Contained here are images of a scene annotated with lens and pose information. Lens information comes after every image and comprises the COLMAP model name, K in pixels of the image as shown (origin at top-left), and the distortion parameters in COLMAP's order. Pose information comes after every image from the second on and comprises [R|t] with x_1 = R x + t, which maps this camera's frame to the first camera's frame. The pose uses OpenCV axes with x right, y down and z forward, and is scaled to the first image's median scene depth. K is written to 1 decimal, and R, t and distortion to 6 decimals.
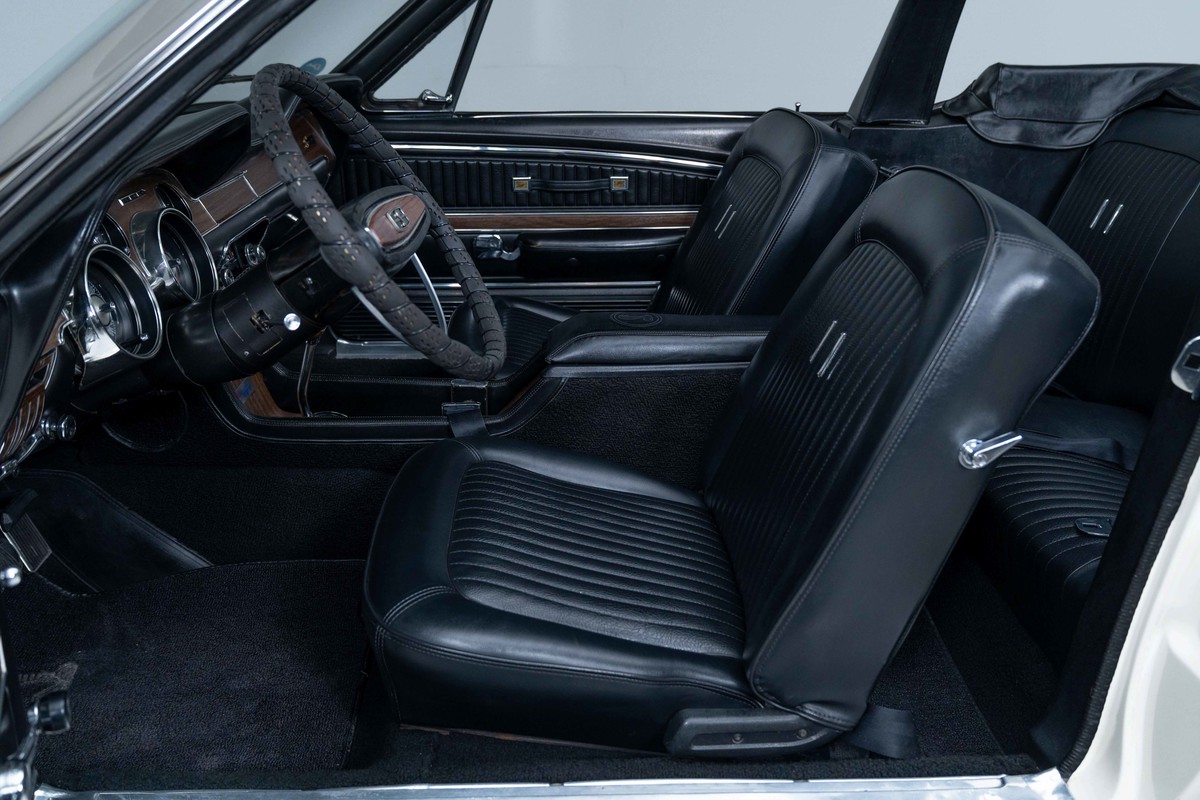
lens RADIAL K [[911.8, 0, 599.1], [0, 911.8, 378.2], [0, 0, 1]] dist [-0.006391, -0.000741]
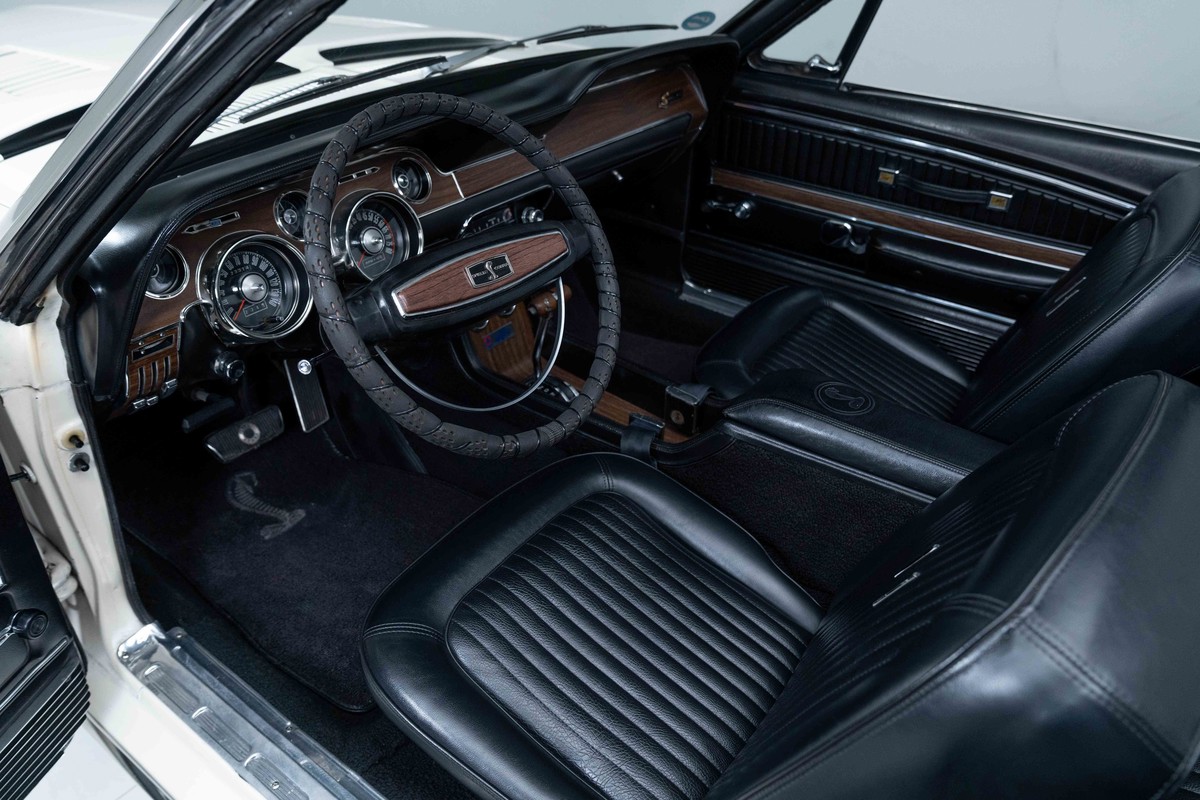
lens RADIAL K [[829.2, 0, 600.0], [0, 829.2, 400.0], [0, 0, 1]] dist [-0.021698, 0.004737]
pose [[0.799273, 0.347097, -0.490598, 0.167539], [-0.253678, 0.934913, 0.248162, -0.138802], [0.544803, -0.073895, 0.835302, 0.149431]]
